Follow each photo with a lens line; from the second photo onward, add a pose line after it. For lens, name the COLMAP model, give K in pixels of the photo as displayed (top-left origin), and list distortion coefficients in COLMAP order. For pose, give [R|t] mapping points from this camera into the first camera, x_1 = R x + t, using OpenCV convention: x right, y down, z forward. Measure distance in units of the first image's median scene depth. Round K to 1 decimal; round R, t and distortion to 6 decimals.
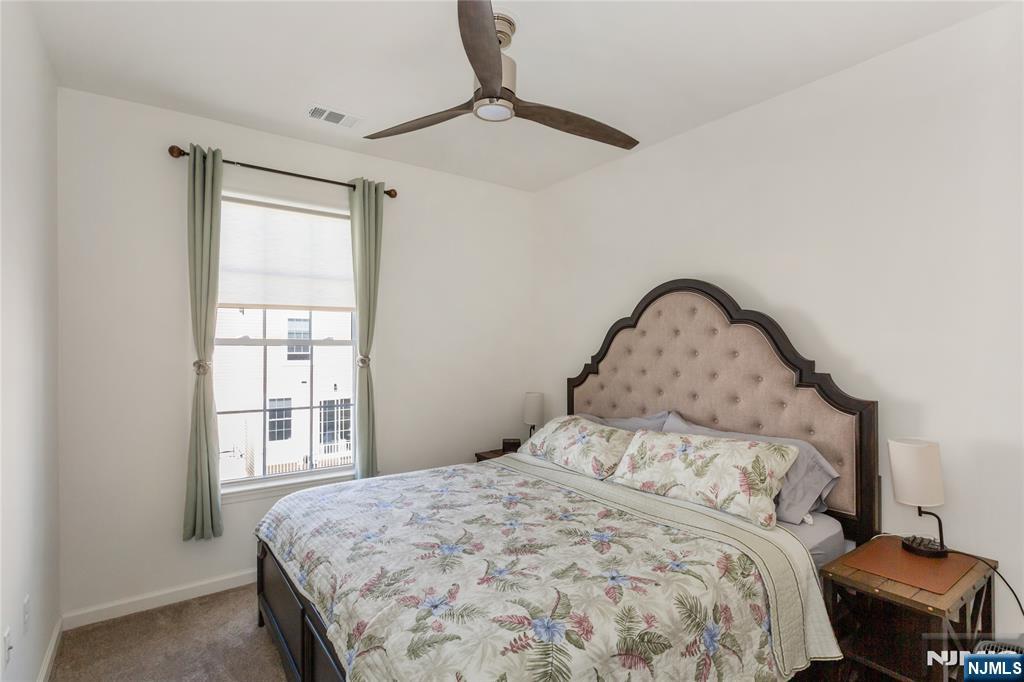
lens RADIAL K [[492.0, 0, 512.9], [0, 492.0, 355.6], [0, 0, 1]] dist [-0.001010, -0.000280]
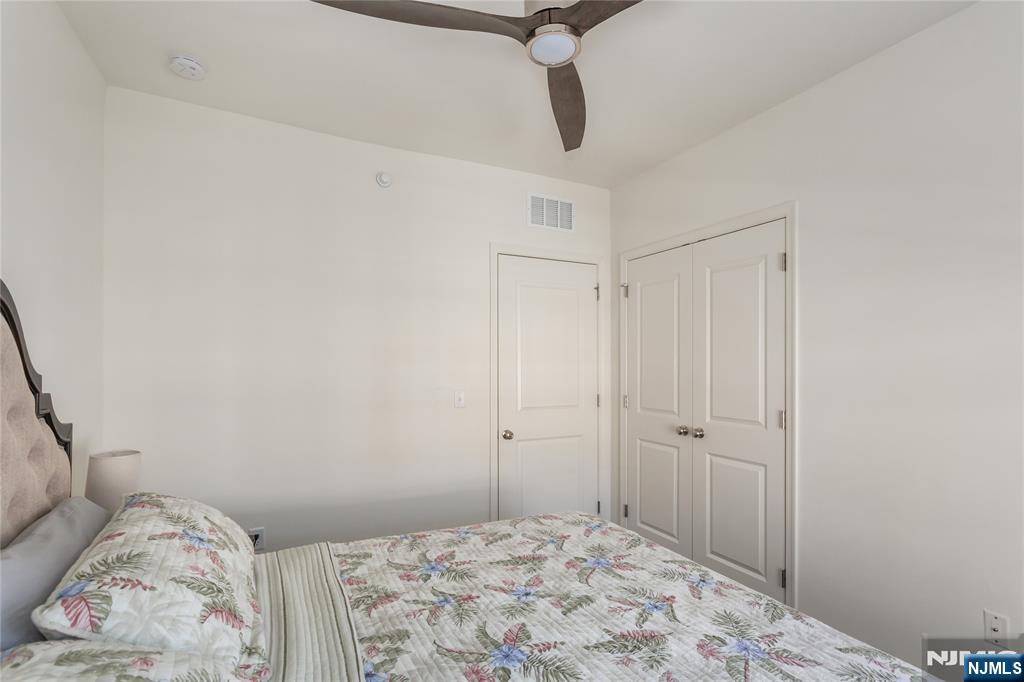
lens RADIAL K [[492.0, 0, 512.9], [0, 492.0, 355.6], [0, 0, 1]] dist [-0.001010, -0.000280]
pose [[-0.985113, -0.001754, 0.171898, -0.119897], [-0.001319, 0.999996, 0.002645, -0.021330], [-0.171902, 0.002379, -0.985111, 1.915607]]
